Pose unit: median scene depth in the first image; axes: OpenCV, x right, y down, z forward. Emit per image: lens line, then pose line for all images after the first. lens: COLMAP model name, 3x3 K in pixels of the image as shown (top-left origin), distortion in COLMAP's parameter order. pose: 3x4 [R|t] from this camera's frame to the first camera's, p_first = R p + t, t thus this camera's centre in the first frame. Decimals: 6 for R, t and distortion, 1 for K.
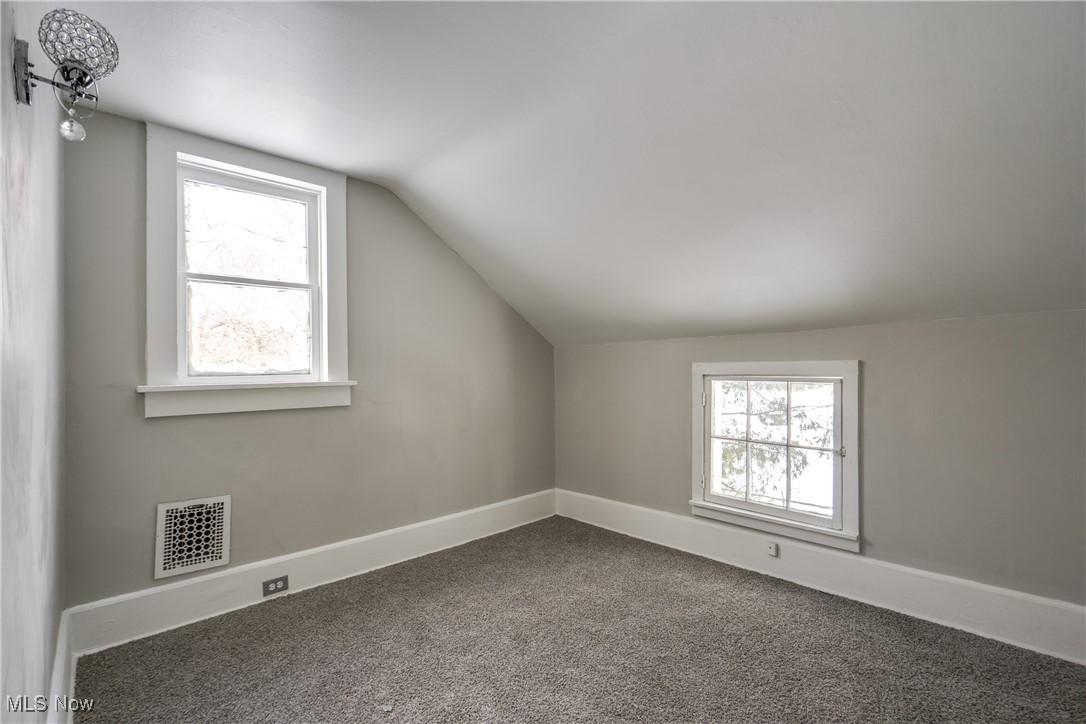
lens RADIAL K [[493.6, 0, 543.7], [0, 493.6, 358.2], [0, 0, 1]] dist [-0.001933, -0.000459]
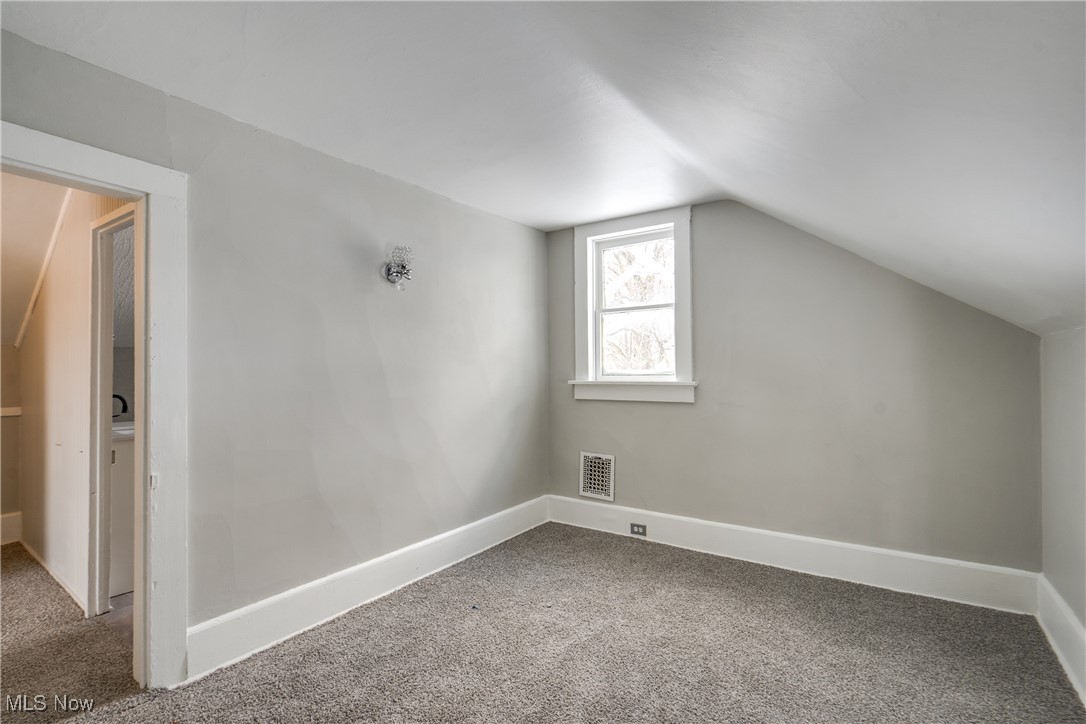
lens RADIAL K [[493.6, 0, 540.4], [0, 493.6, 365.0], [0, 0, 1]] dist [-0.001933, -0.000459]
pose [[0.210572, -0.007124, -0.977552, 0.746264], [0.020251, 0.999791, -0.002924, 0.003681], [0.977369, -0.019181, 0.210672, 0.458144]]
